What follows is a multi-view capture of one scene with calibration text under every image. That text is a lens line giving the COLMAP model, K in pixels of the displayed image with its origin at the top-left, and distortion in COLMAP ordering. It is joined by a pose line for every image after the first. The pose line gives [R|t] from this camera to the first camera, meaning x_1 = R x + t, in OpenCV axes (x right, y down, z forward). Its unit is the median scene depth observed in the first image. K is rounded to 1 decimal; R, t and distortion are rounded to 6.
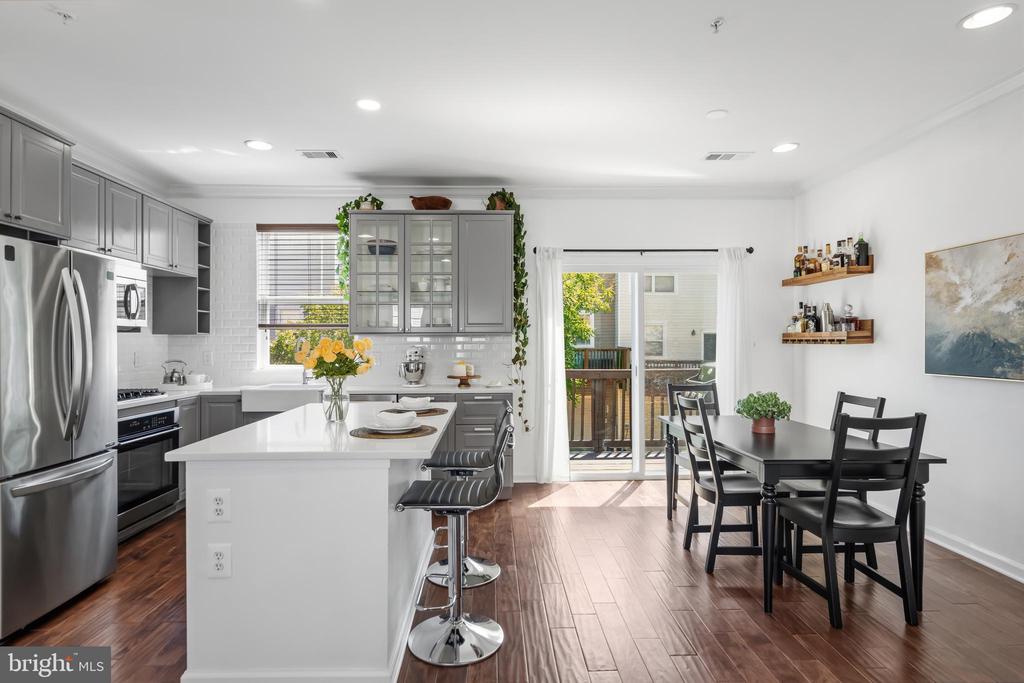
lens RADIAL K [[557.6, 0, 505.7], [0, 557.6, 338.8], [0, 0, 1]] dist [0.000237, 0.003268]
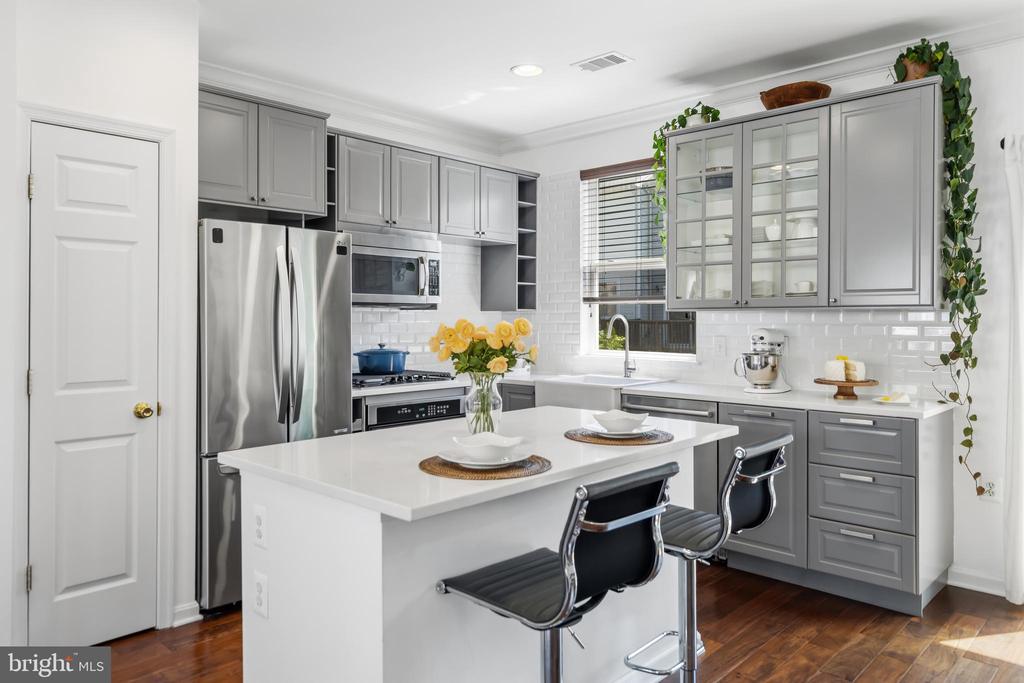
lens RADIAL K [[708.2, 0, 505.8], [0, 708.2, 317.6], [0, 0, 1]] dist [0.002076, 0.005230]
pose [[0.705234, 0.002173, -0.708972, 0.202670], [0.002738, 0.999979, 0.005789, -0.004251], [0.708970, -0.006024, 0.705213, 0.228121]]
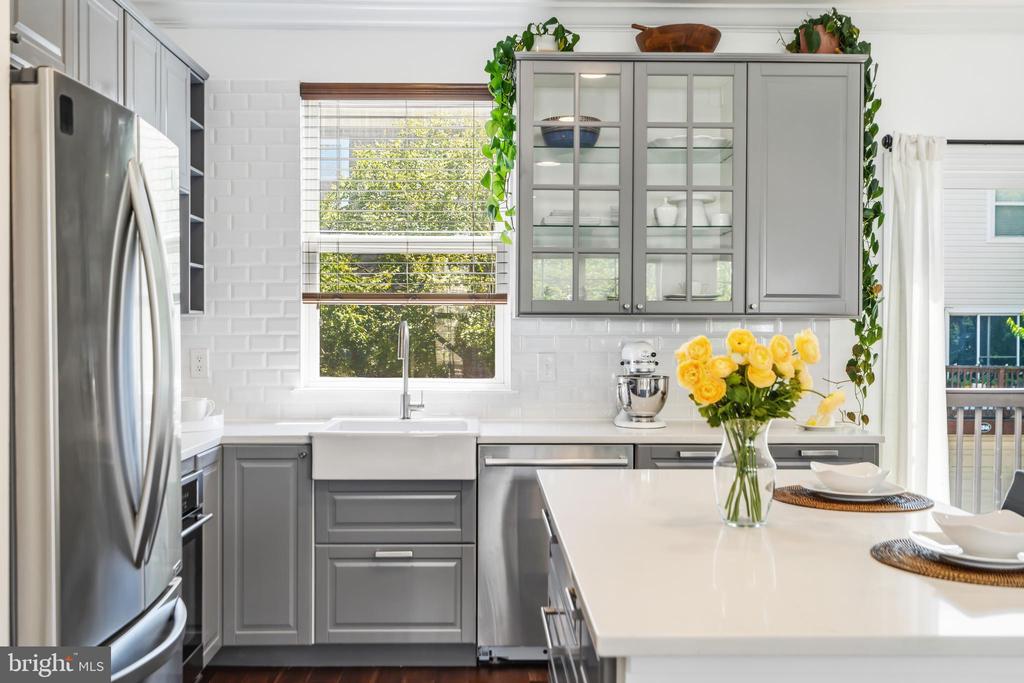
lens RADIAL K [[1025.2, 0, 493.8], [0, 1025.2, 342.1], [0, 0, 1]] dist [0.008239, 0.000000]
pose [[0.999920, 0.006875, -0.010605, -0.285928], [-0.006658, 0.999770, 0.020366, -0.003364], [0.010742, -0.020293, 0.999736, 0.126456]]
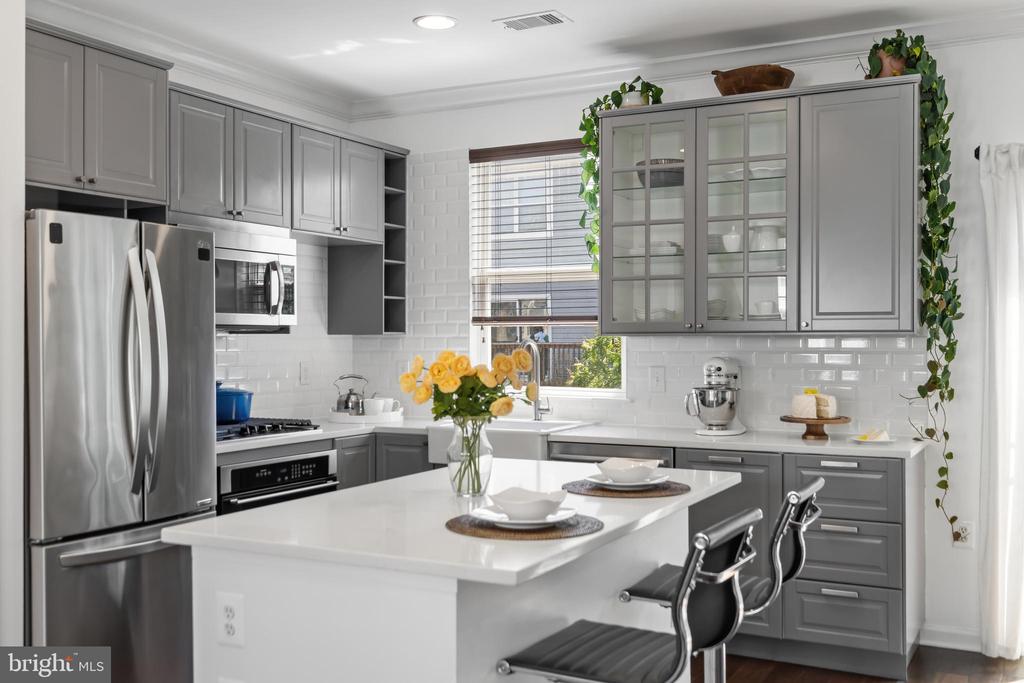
lens RADIAL K [[1025.2, 0, 503.2], [0, 1025.2, 336.8], [0, 0, 1]] dist [0.008239, 0.000000]
pose [[0.866750, 0.000596, -0.498742, 0.143862], [0.002555, 0.999981, 0.005635, -0.011879], [0.498736, -0.006159, 0.866732, 0.063406]]
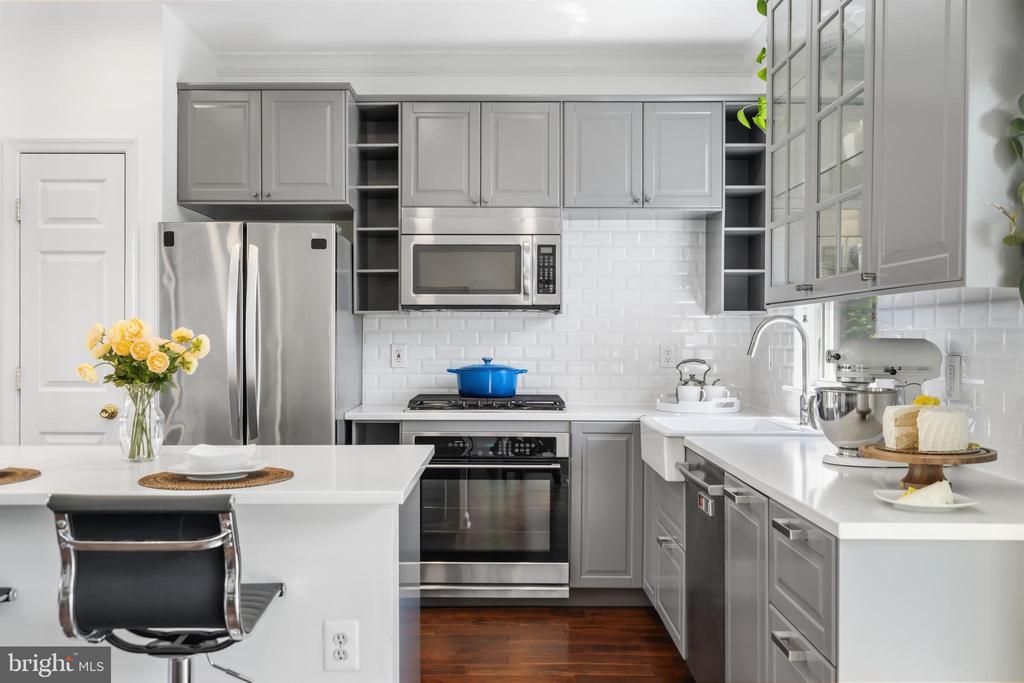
lens RADIAL K [[920.3, 0, 506.0], [0, 920.3, 346.4], [0, 0, 1]] dist [0.006107, 0.006494]
pose [[-0.035078, 0.013734, -0.999290, 0.368724], [0.006899, 0.999885, 0.013500, 0.010623], [0.999361, -0.006421, -0.035169, 0.826367]]
